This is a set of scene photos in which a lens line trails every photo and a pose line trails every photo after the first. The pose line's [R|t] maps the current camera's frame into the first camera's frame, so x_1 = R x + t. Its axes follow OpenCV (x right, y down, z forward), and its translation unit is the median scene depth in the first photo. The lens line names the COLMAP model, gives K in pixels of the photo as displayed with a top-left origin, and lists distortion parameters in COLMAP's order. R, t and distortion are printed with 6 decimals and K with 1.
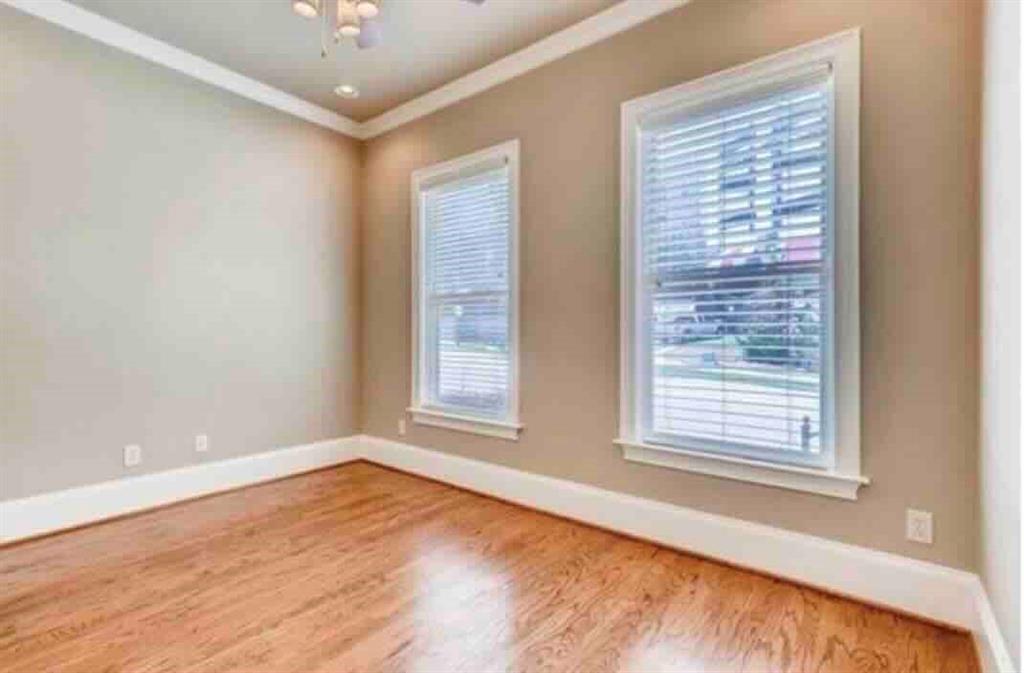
lens RADIAL K [[472.9, 0, 498.9], [0, 472.9, 335.9], [0, 0, 1]] dist [0.013209, -0.000139]
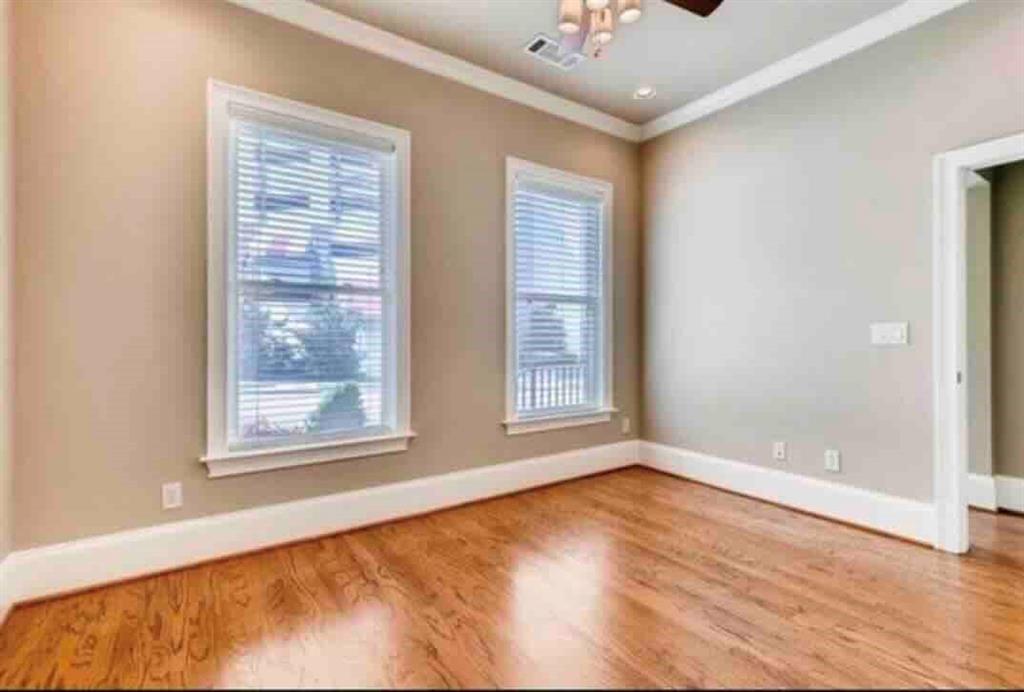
lens RADIAL K [[474.7, 0, 512.3], [0, 474.7, 330.1], [0, 0, 1]] dist [-0.000053, -0.000024]
pose [[0.272371, 0.000539, 0.962192, -0.819193], [-0.015726, 0.999869, 0.003892, -0.026526], [-0.962064, -0.016192, 0.272344, 0.539674]]
